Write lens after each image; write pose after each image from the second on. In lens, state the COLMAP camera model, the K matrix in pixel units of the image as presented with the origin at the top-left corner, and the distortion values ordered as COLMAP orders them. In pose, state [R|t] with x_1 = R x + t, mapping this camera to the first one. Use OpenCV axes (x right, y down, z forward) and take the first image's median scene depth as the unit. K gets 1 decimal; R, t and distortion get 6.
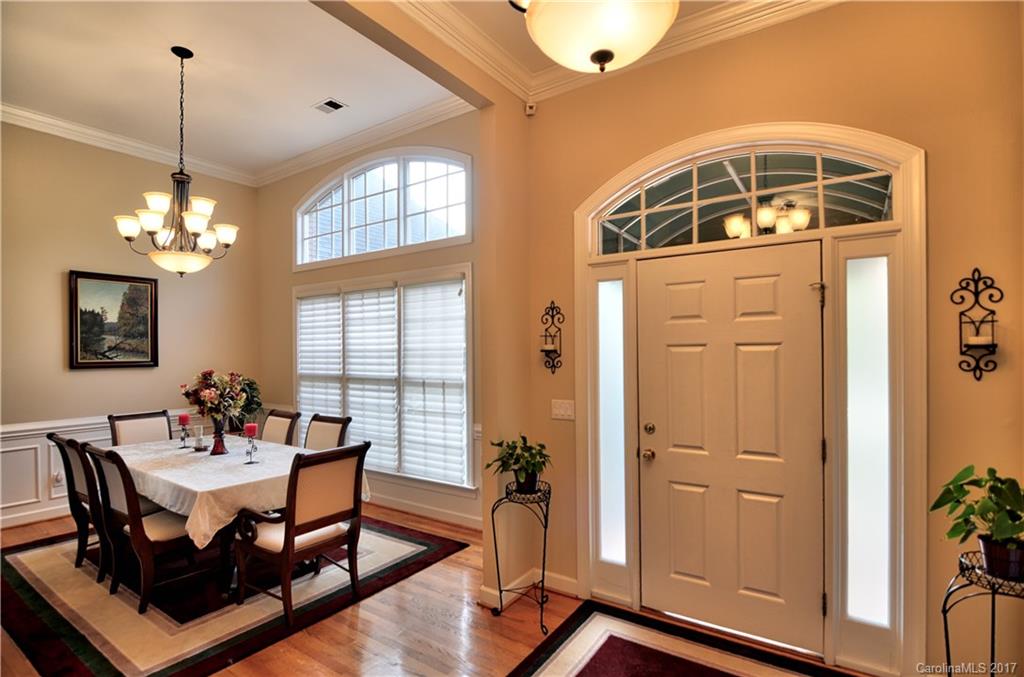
lens RADIAL K [[498.3, 0, 516.2], [0, 498.3, 347.7], [0, 0, 1]] dist [-0.018413, -0.005094]
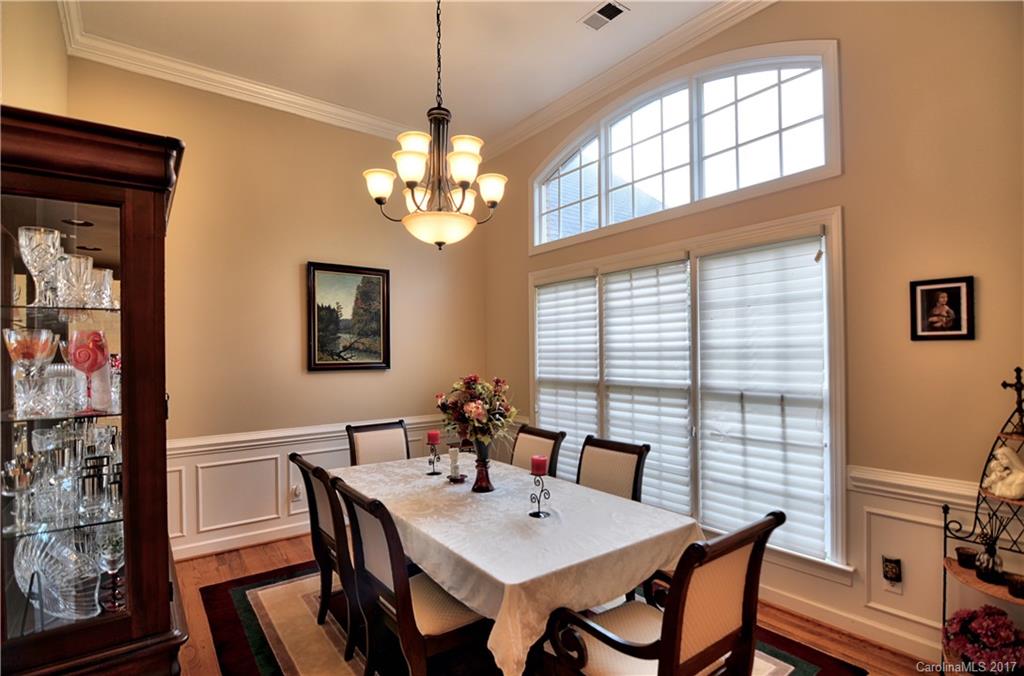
lens RADIAL K [[498.3, 0, 508.8], [0, 498.3, 344.1], [0, 0, 1]] dist [-0.018413, -0.005094]
pose [[0.943805, -0.008050, -0.330406, -0.270476], [0.004309, 0.999918, -0.012053, 0.007169], [0.330476, 0.009952, 0.943762, 0.266965]]
